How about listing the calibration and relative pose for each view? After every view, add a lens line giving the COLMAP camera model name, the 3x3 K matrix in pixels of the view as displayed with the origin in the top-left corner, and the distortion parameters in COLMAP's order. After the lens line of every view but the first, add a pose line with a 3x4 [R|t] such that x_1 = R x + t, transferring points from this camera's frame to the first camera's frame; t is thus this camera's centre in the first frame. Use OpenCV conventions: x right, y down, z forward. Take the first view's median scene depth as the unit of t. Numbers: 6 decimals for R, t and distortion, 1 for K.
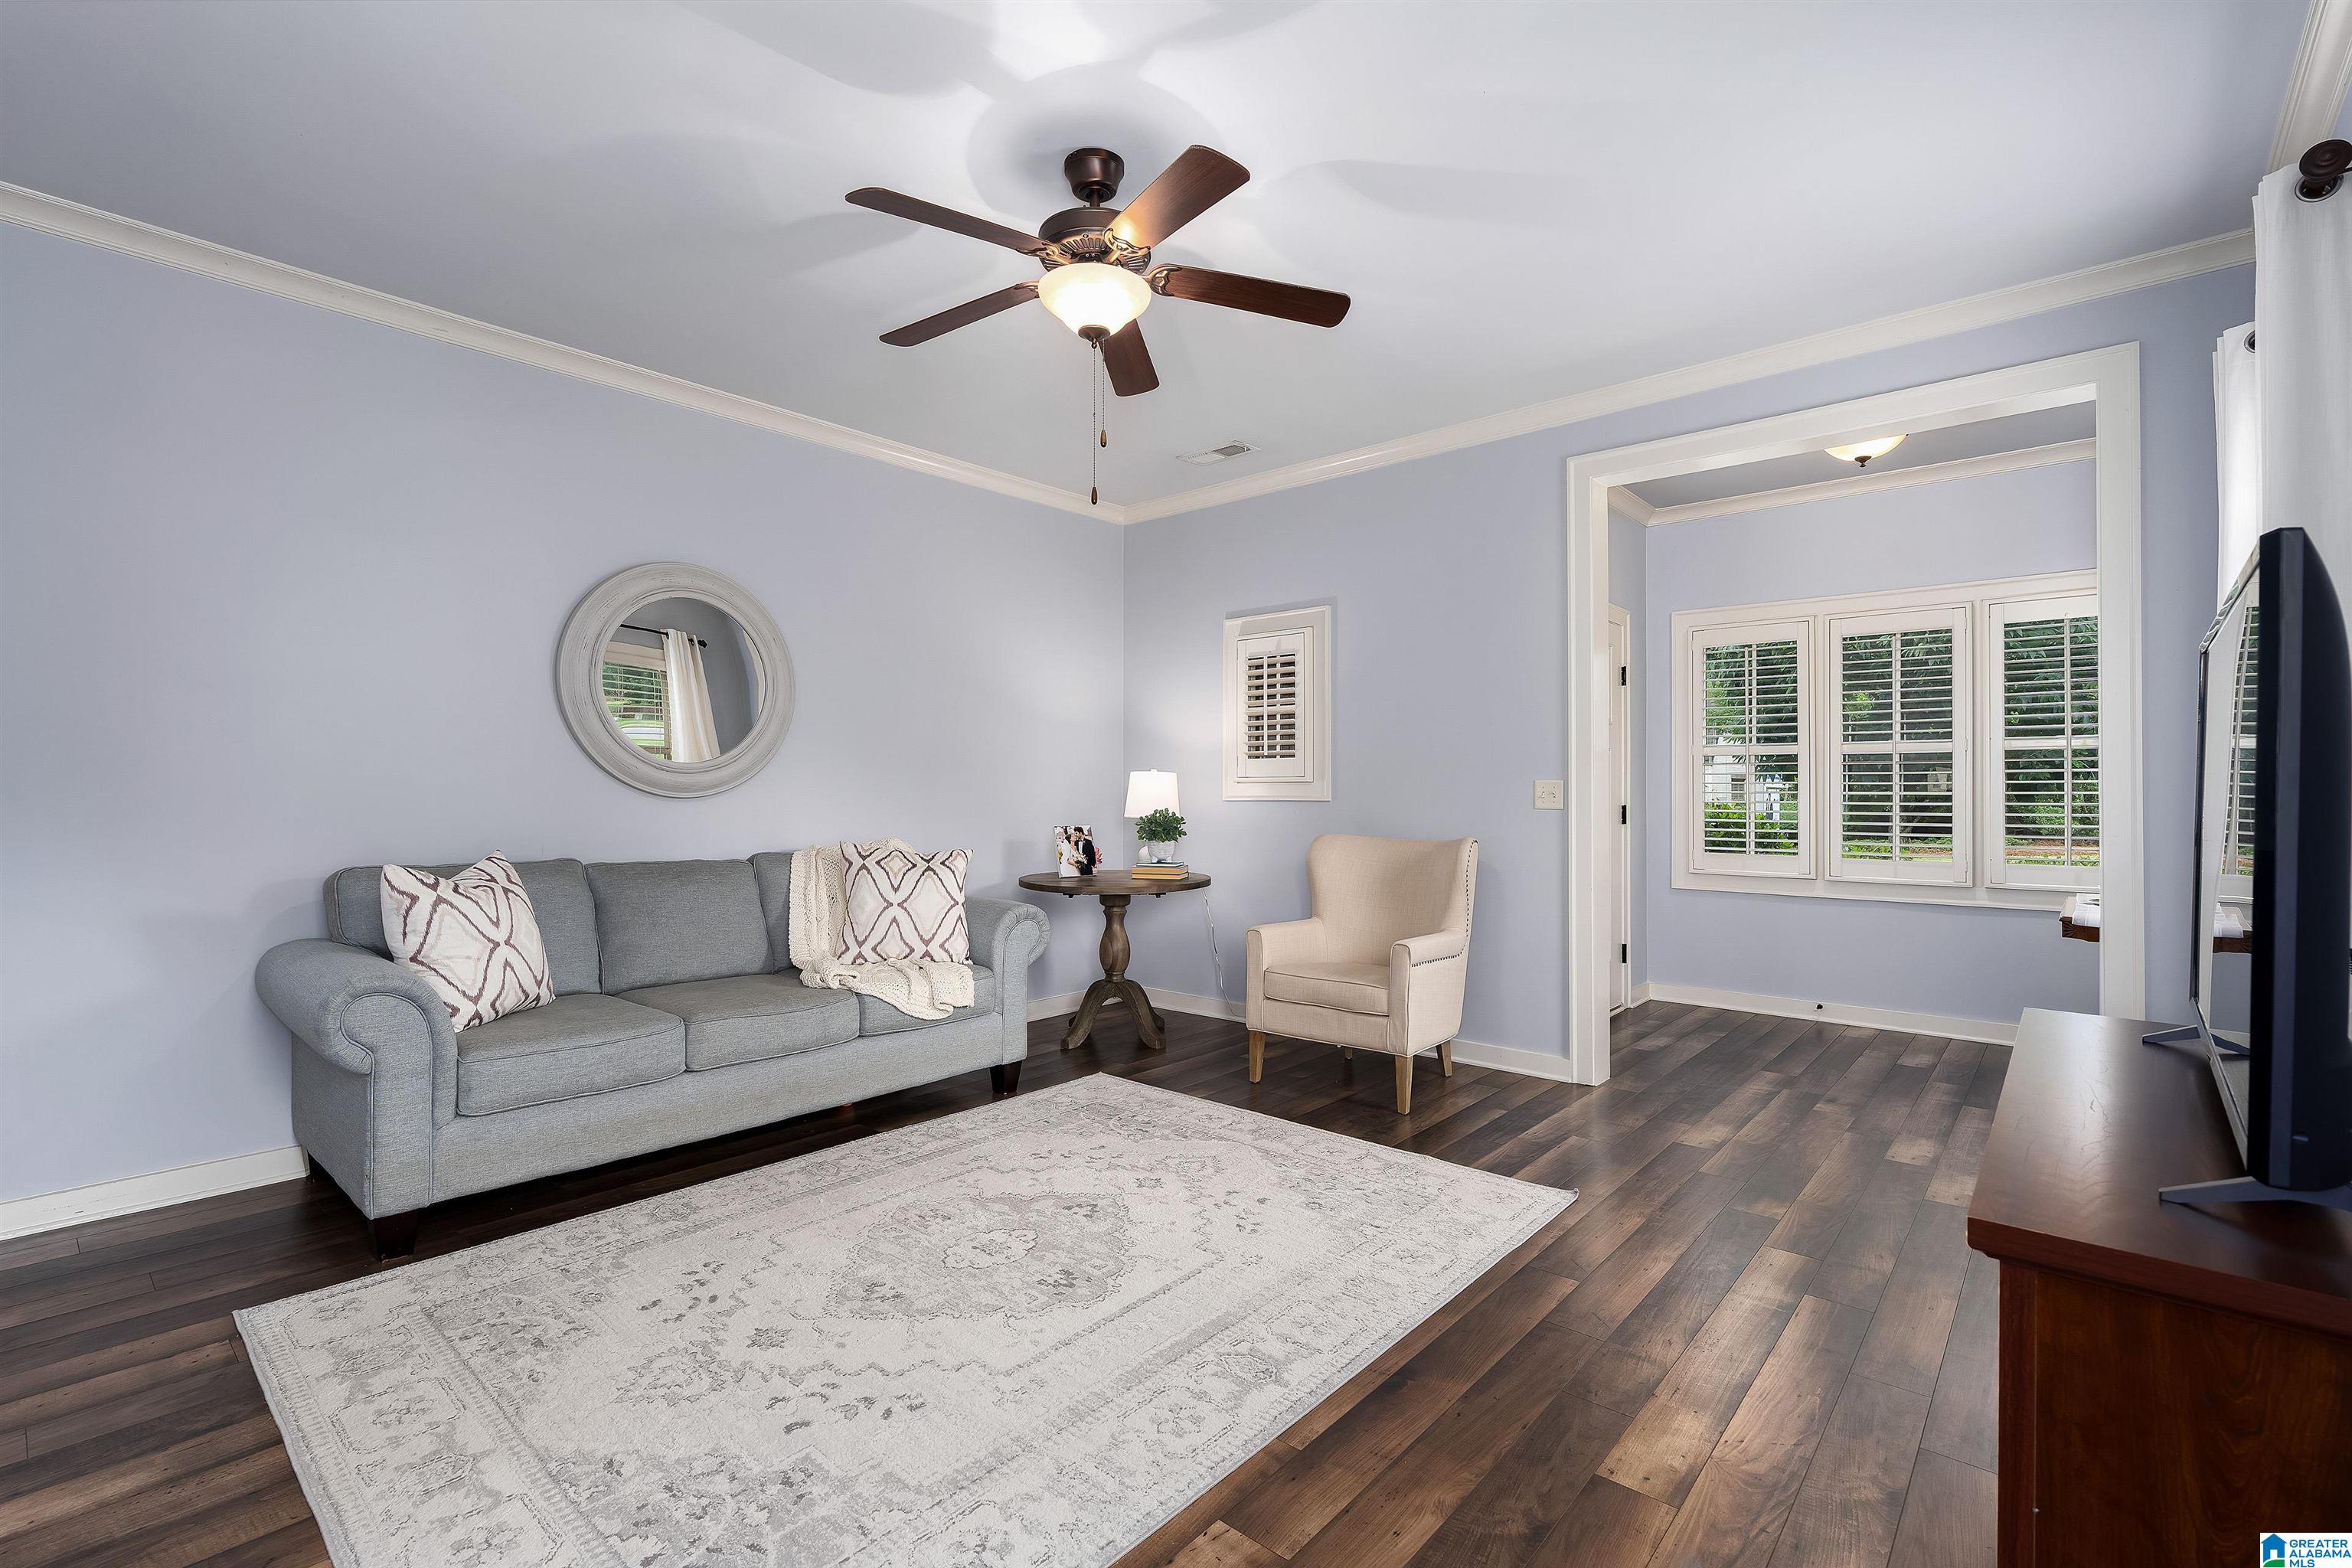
lens RADIAL K [[1063.6, 0, 1176.0], [0, 1063.6, 784.0], [0, 0, 1]] dist [-0.007870, 0.000522]
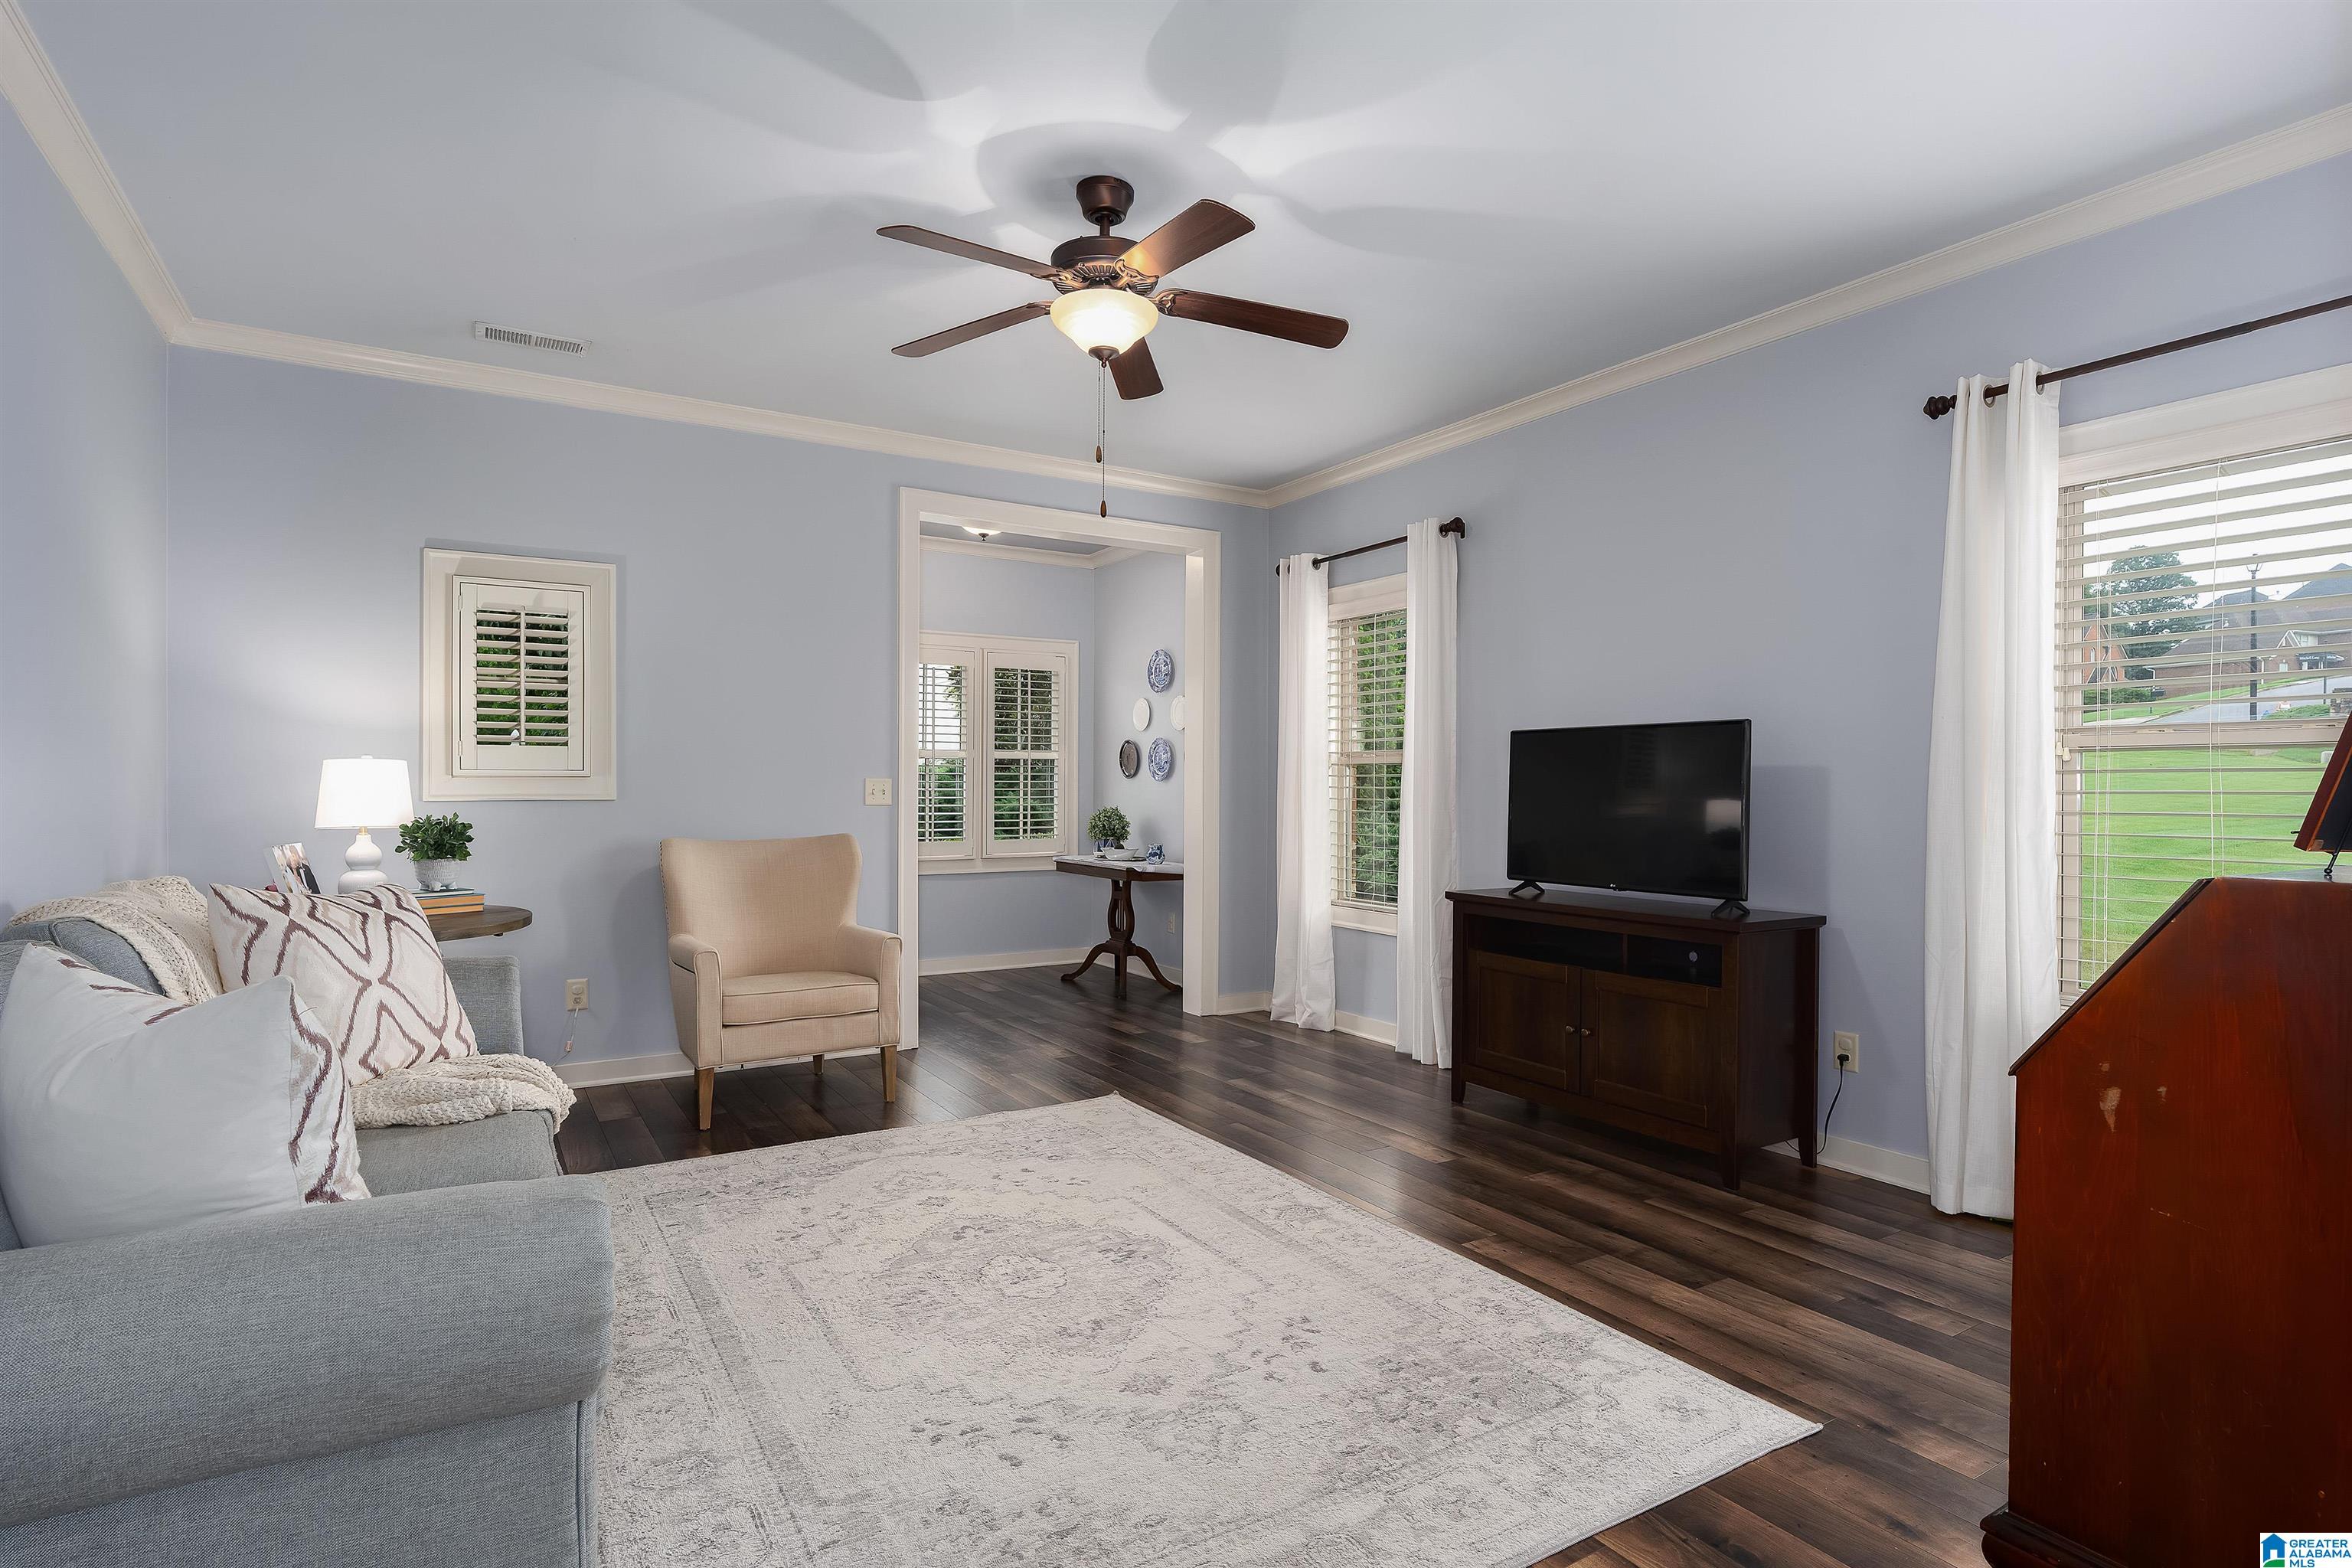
lens RADIAL K [[1159.5, 0, 1206.8], [0, 1159.5, 796.8], [0, 0, 1]] dist [-0.011720, -0.000323]
pose [[0.283366, -0.007654, 0.958981, -1.039180], [-0.009070, 0.999902, 0.010660, -0.001046], [-0.958969, -0.011719, 0.283268, 0.521843]]
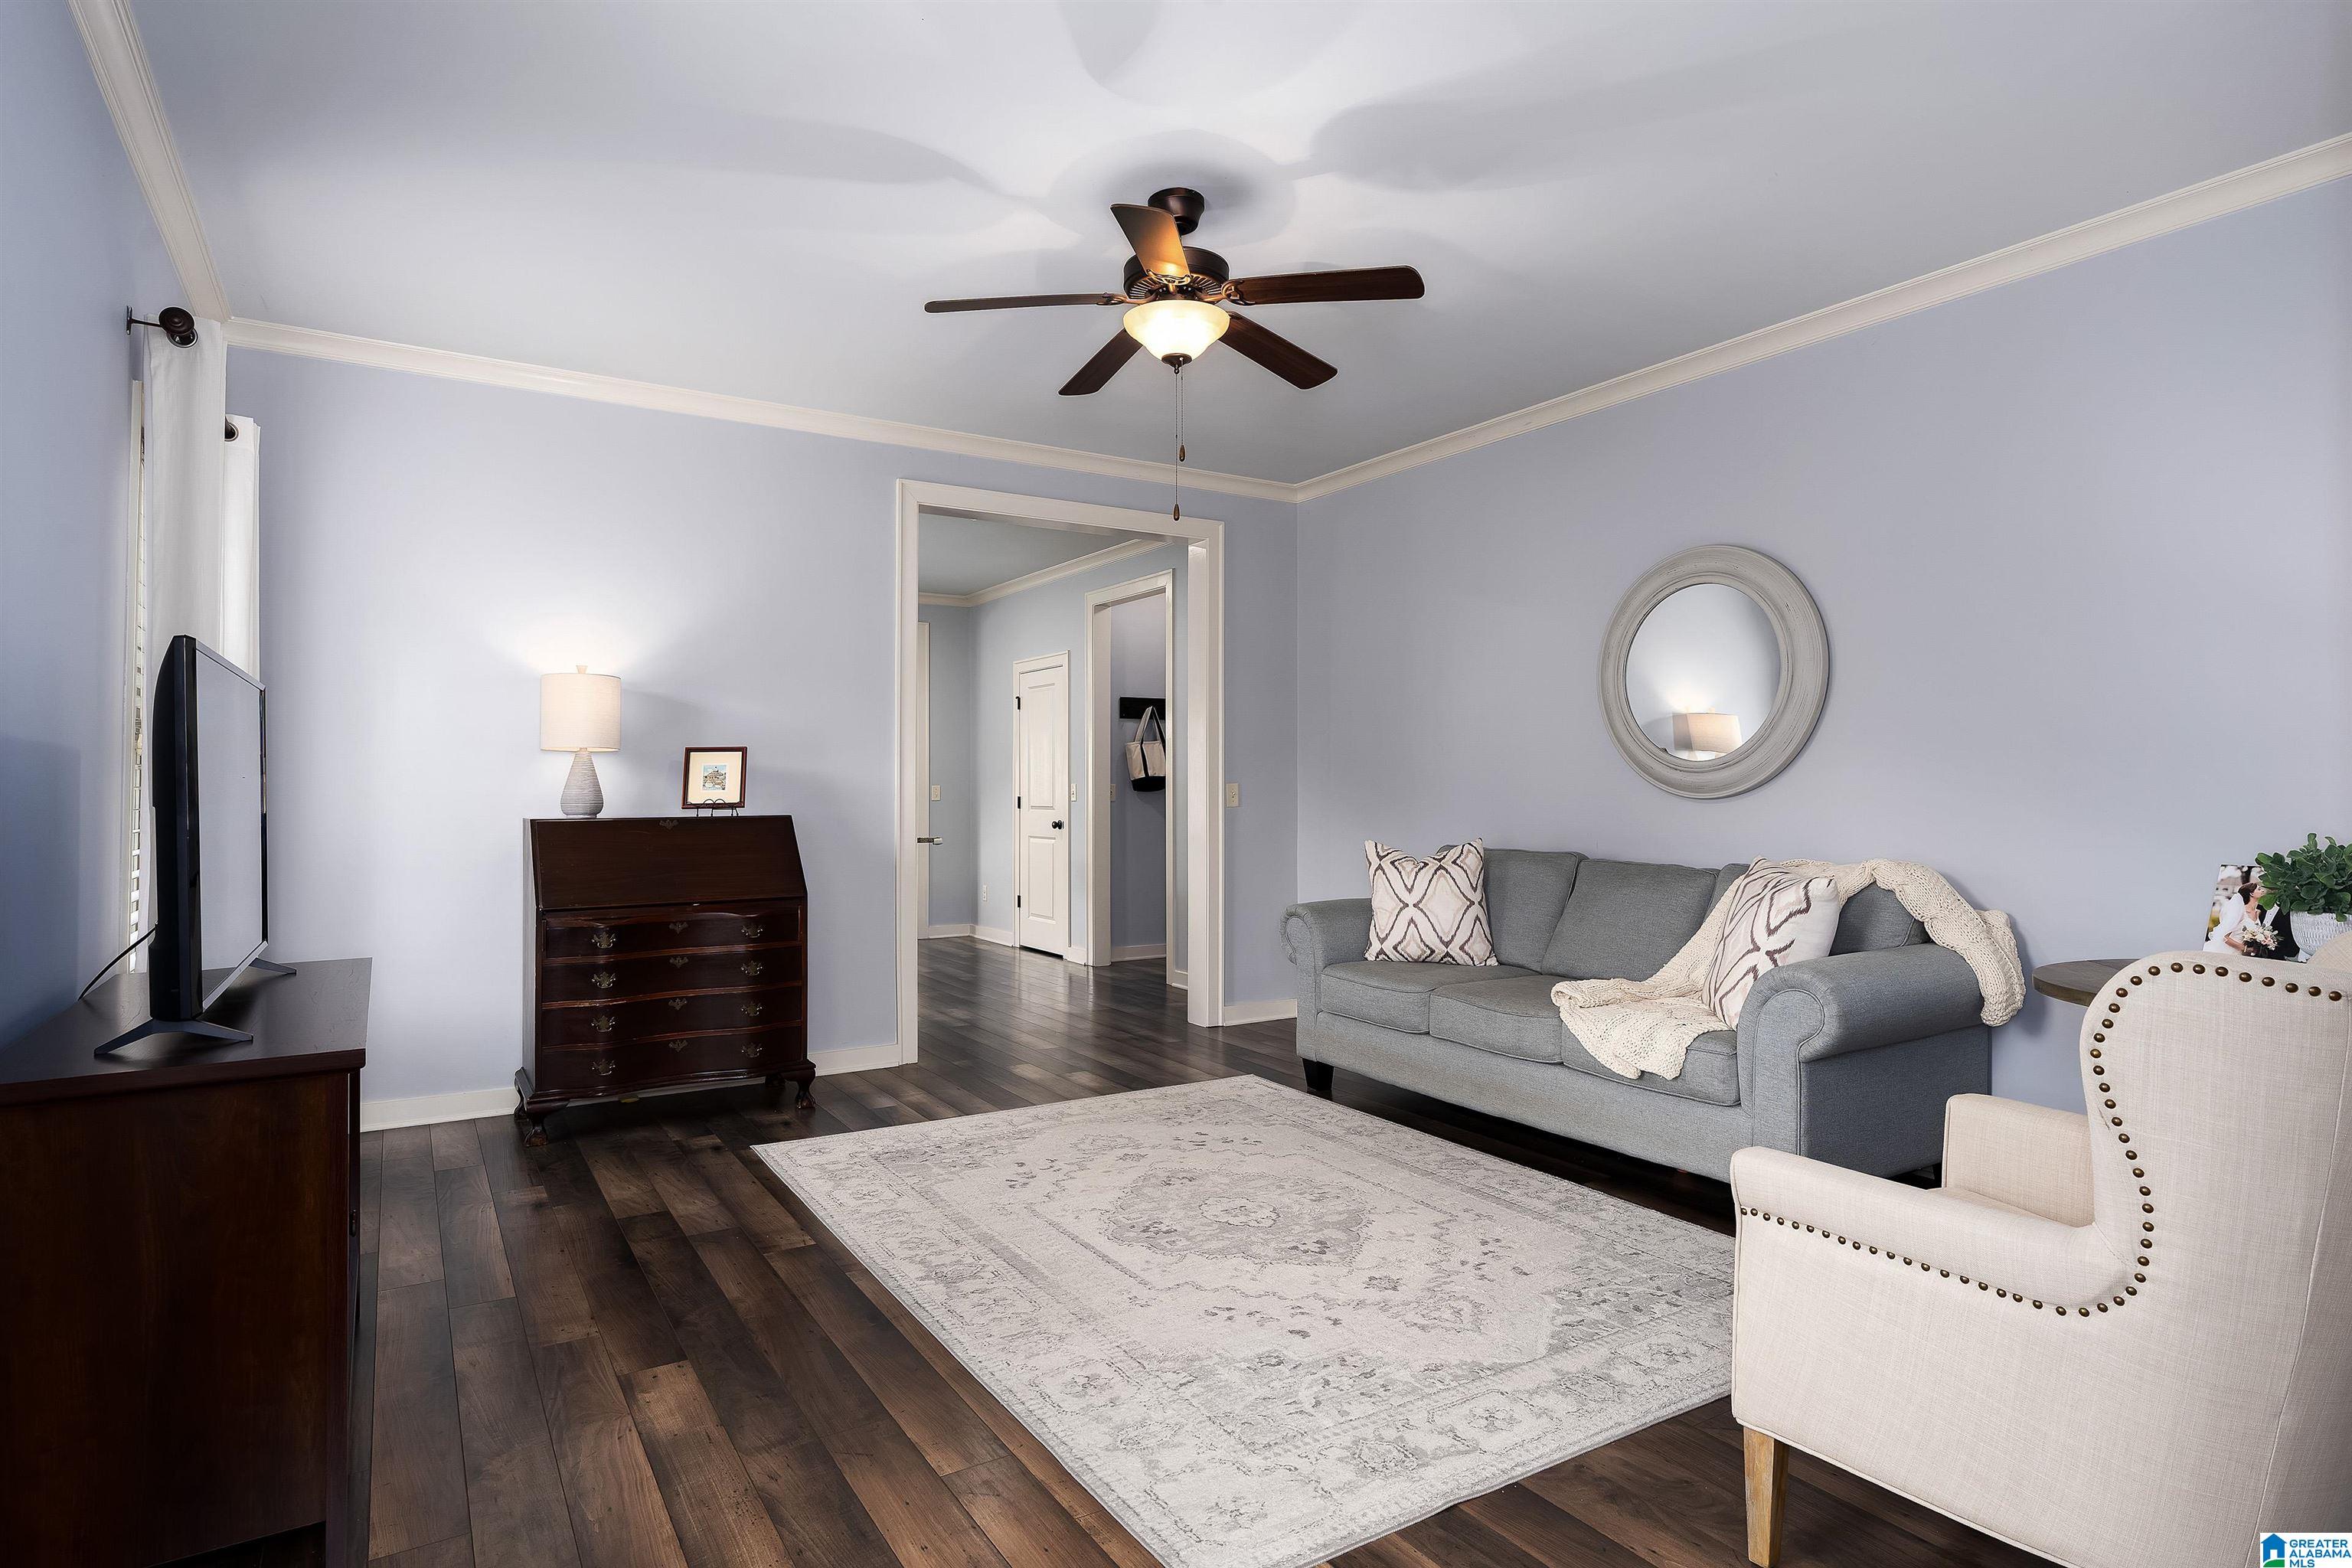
lens RADIAL K [[1278.8, 0, 1176.0], [0, 1278.8, 784.0], [0, 0, 1]] dist [-0.002892, 0.000137]
pose [[-0.302830, -0.005198, -0.953030, 1.024901], [0.005475, 0.999959, -0.007194, 0.008088], [0.953029, -0.007396, -0.302789, 1.253535]]
